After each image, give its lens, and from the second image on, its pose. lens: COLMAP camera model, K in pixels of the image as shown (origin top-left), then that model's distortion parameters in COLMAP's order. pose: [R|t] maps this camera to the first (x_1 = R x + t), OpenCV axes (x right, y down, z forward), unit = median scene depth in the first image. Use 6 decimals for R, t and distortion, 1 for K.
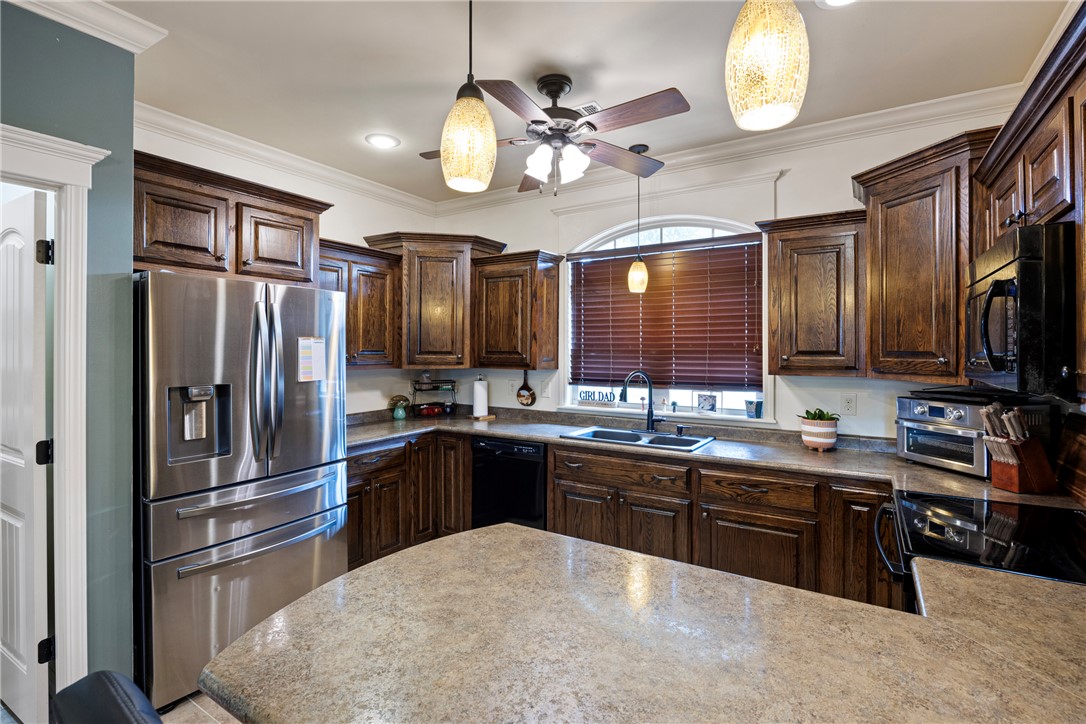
lens RADIAL K [[505.2, 0, 556.4], [0, 505.2, 353.1], [0, 0, 1]] dist [-0.016395, 0.001048]
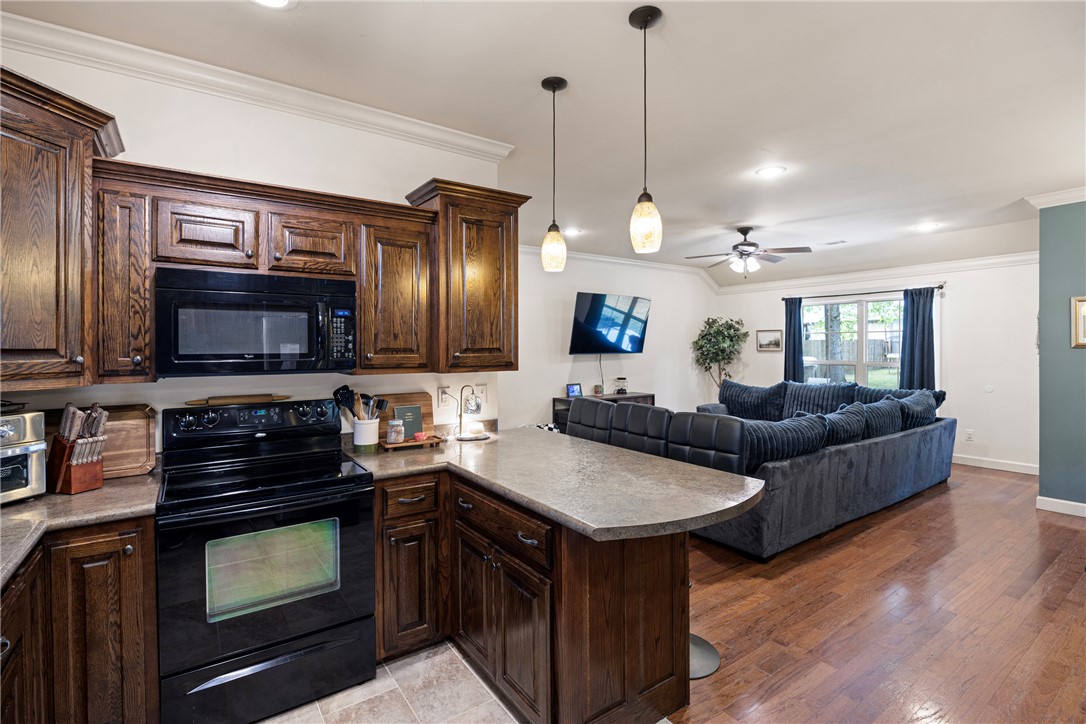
lens RADIAL K [[505.2, 0, 558.1], [0, 505.2, 349.5], [0, 0, 1]] dist [-0.016395, 0.001048]
pose [[-0.922130, 0.002800, 0.386870, -0.189941], [0.007696, 0.999909, 0.011106, -0.002886], [-0.386803, 0.013219, -0.922068, 0.912297]]
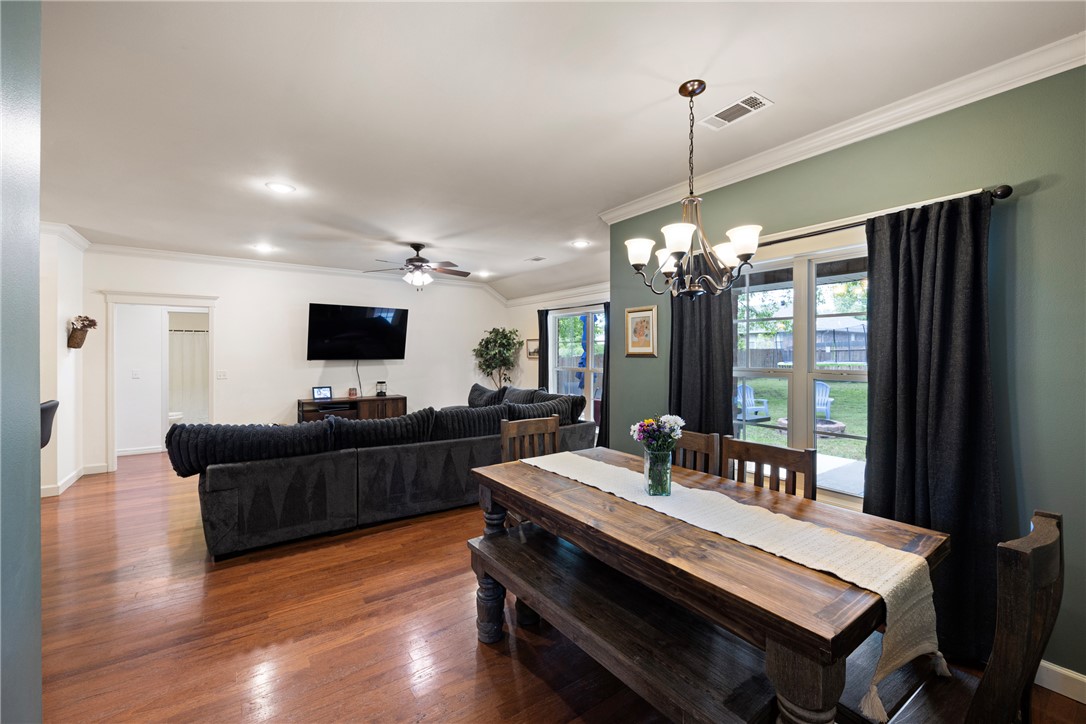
lens RADIAL K [[443.2, 0, 540.5], [0, 443.2, 353.7], [0, 0, 1]] dist [0.000882, 0.001401]
pose [[-0.915509, -0.001296, 0.402296, -1.171890], [0.001272, 0.999980, 0.006117, 0.001139], [-0.402296, 0.006111, -0.915489, 0.407689]]
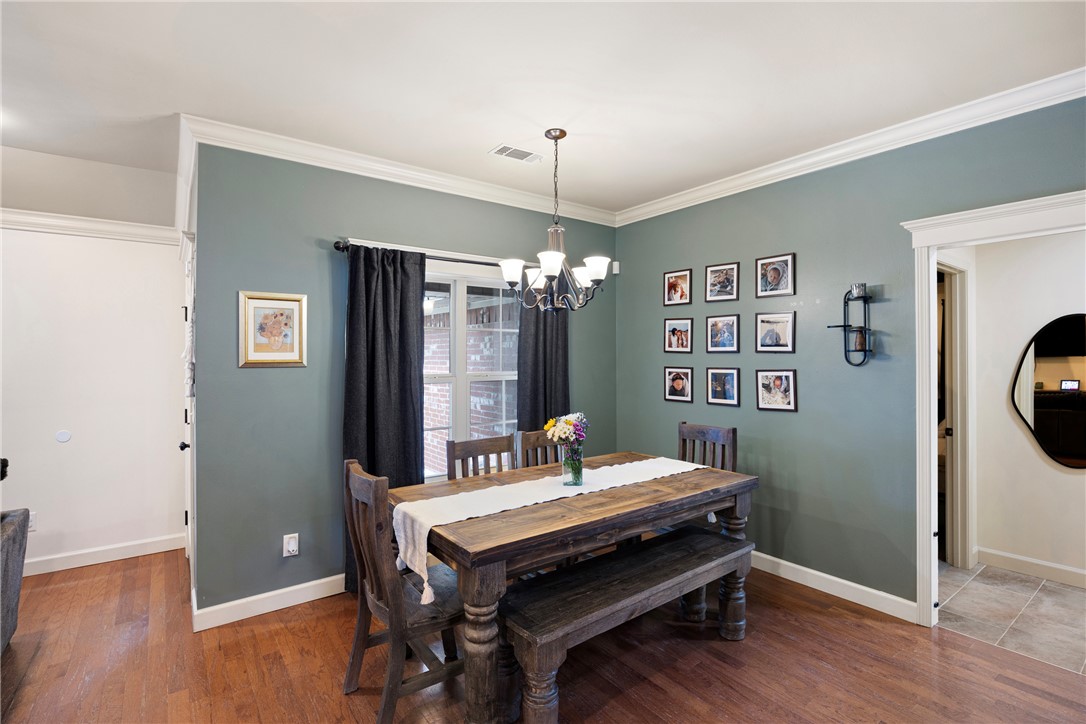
lens RADIAL K [[505.2, 0, 545.1], [0, 505.2, 352.8], [0, 0, 1]] dist [-0.016395, 0.001048]
pose [[-0.371528, -0.006190, -0.928401, -0.302674], [-0.001337, 0.999980, -0.006132, -0.002760], [0.928421, -0.001036, -0.371529, 0.030167]]
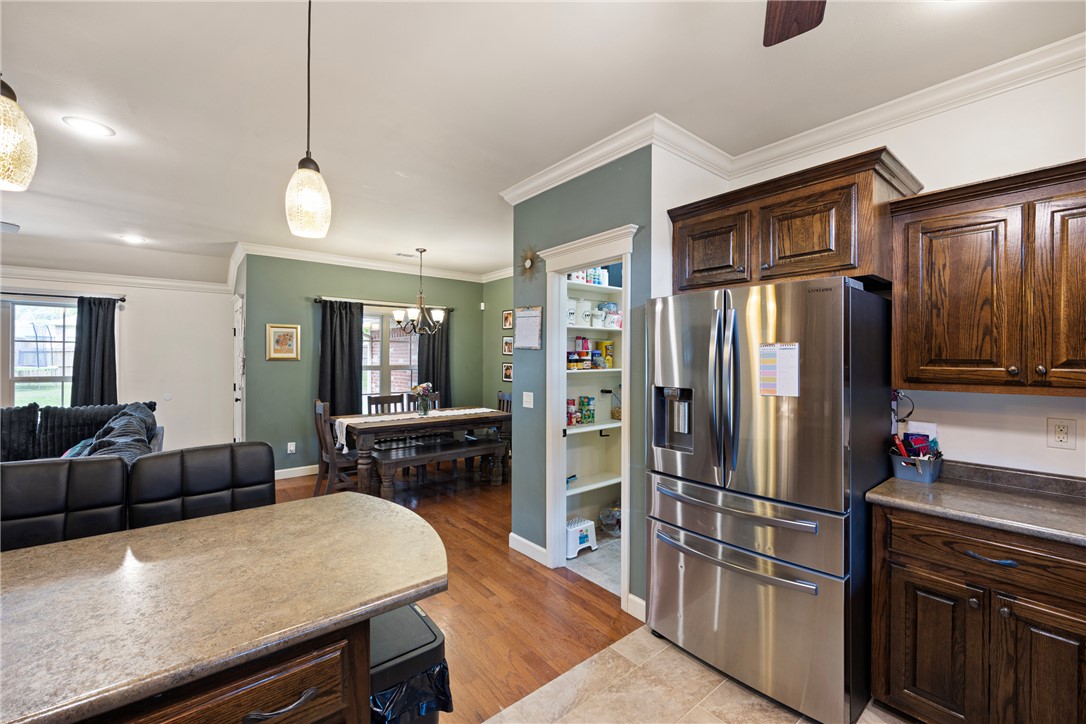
lens RADIAL K [[443.2, 0, 534.9], [0, 443.2, 357.6], [0, 0, 1]] dist [0.000882, 0.001401]
pose [[-0.343355, -0.002134, -0.939203, 0.247698], [-0.008563, 0.999963, 0.000858, -0.002329], [0.939167, 0.008337, -0.343360, 0.663812]]
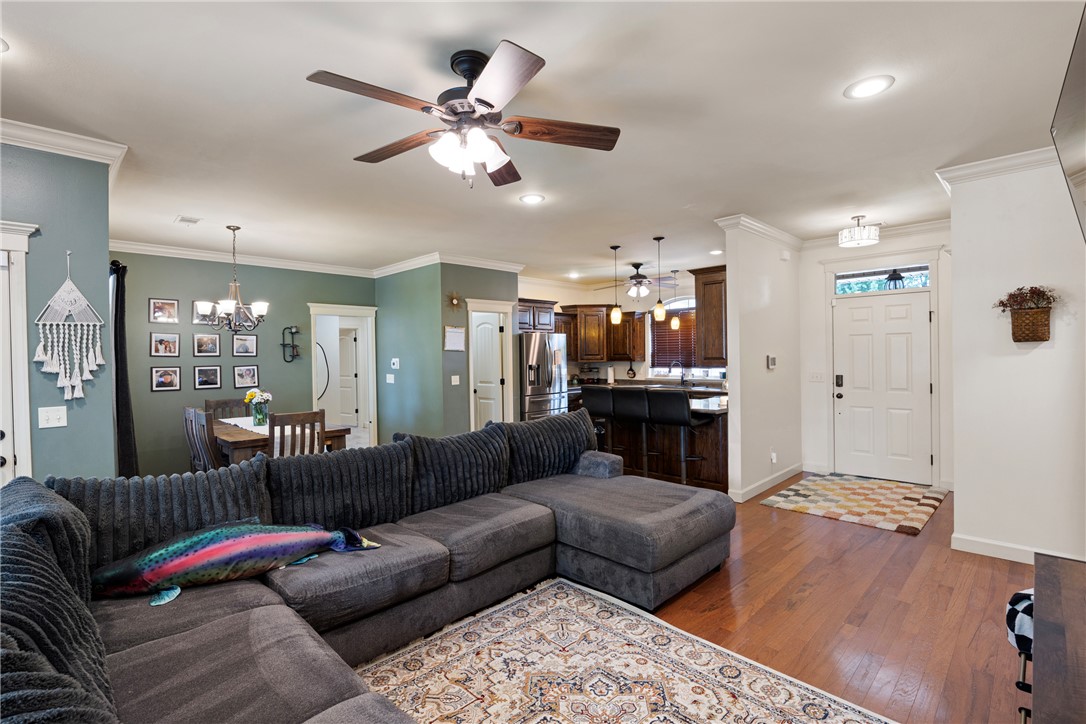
lens RADIAL K [[505.2, 0, 552.8], [0, 505.2, 361.9], [0, 0, 1]] dist [-0.016395, 0.001048]
pose [[0.973140, -0.011162, -0.229945, 0.139736], [0.013611, 0.999866, 0.009066, 0.009666], [0.229813, -0.011953, 0.973161, -1.506246]]
